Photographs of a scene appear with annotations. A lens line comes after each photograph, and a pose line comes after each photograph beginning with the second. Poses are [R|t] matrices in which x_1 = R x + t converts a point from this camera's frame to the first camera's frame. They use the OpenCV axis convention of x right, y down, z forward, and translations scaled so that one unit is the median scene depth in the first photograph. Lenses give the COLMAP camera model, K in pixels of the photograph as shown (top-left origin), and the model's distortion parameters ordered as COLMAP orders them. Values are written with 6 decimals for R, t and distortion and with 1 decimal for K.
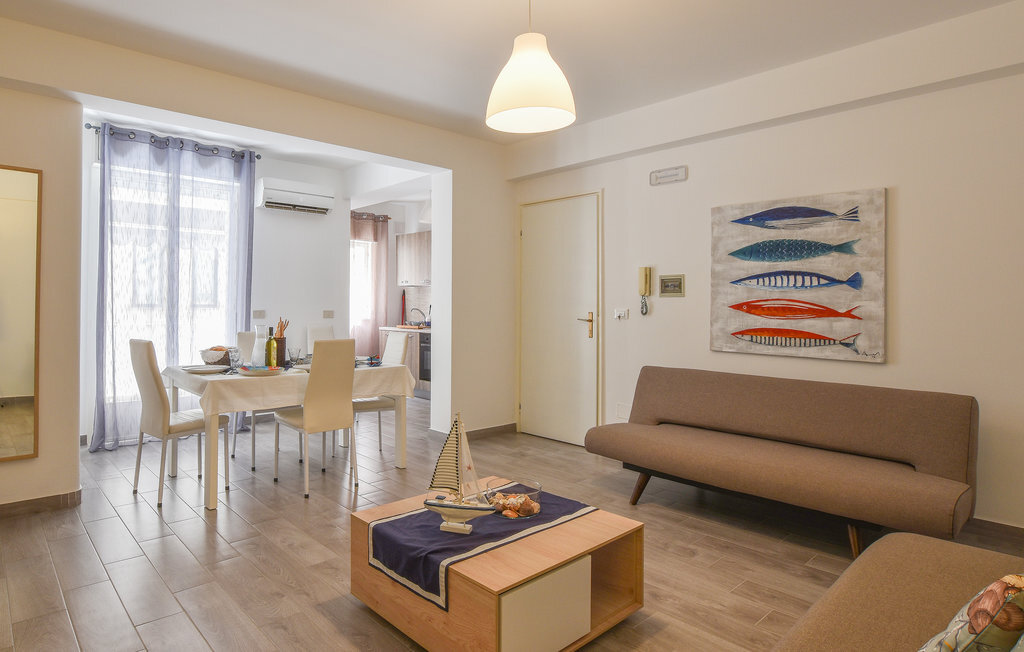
lens RADIAL K [[575.8, 0, 437.5], [0, 575.8, 303.8], [0, 0, 1]] dist [-0.028184, 0.000619]
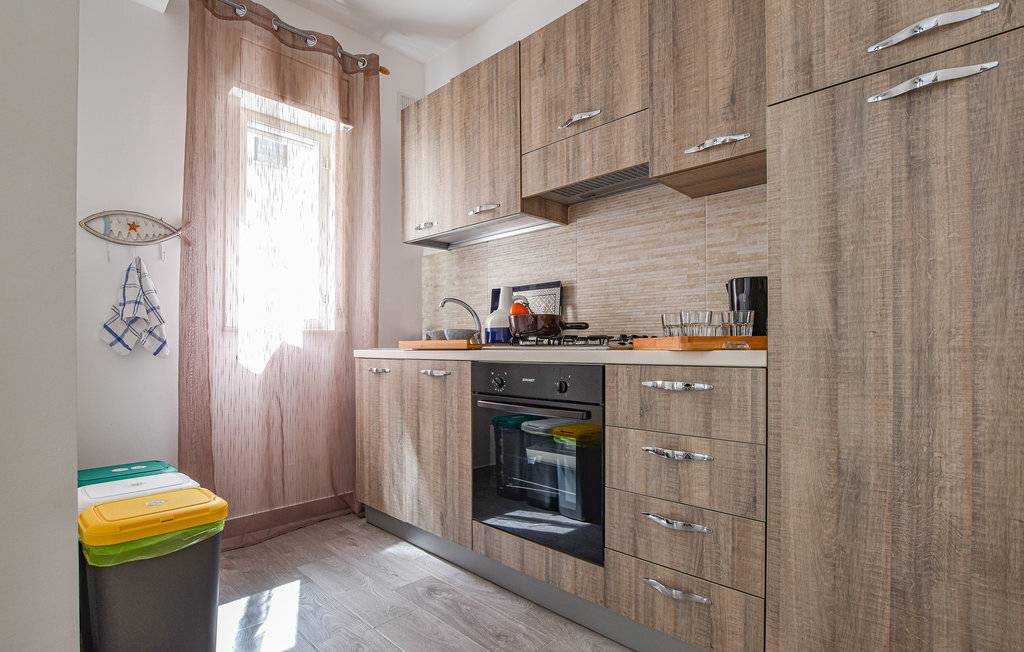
lens RADIAL K [[492.0, 0, 519.1], [0, 492.0, 340.6], [0, 0, 1]] dist [-0.025018, 0.001135]
pose [[0.993571, -0.008034, 0.112929, -0.032170], [0.008206, 0.999966, -0.001058, 0.035928], [-0.112917, 0.001977, 0.993602, 0.677101]]
